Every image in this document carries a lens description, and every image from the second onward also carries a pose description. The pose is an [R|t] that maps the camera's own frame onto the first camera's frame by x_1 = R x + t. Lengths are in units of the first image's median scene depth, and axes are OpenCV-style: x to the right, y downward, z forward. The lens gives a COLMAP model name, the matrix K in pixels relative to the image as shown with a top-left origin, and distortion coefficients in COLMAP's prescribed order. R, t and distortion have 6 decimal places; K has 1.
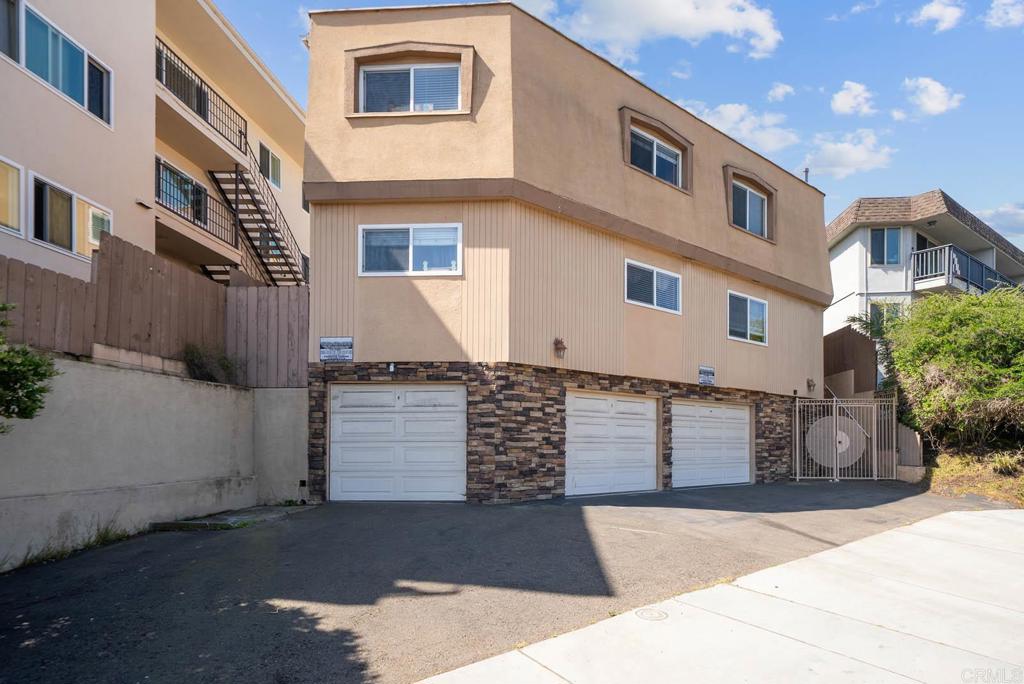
lens RADIAL K [[532.3, 0, 495.7], [0, 532.3, 440.3], [0, 0, 1]] dist [0.004773, 0.000473]
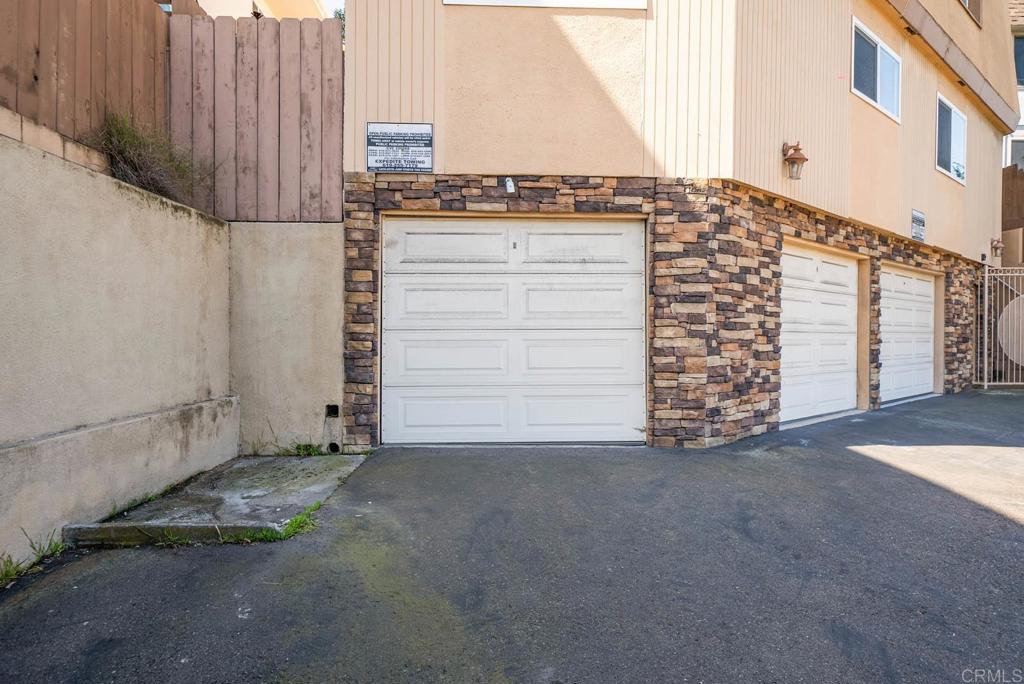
lens RADIAL K [[722.4, 0, 511.5], [0, 722.4, 342.6], [0, 0, 1]] dist [0.025564, 0.008801]
pose [[0.995461, 0.000506, 0.095170, -0.257445], [-0.002380, 0.999806, 0.019575, 0.001636], [-0.095142, -0.019712, 0.995269, 0.297041]]
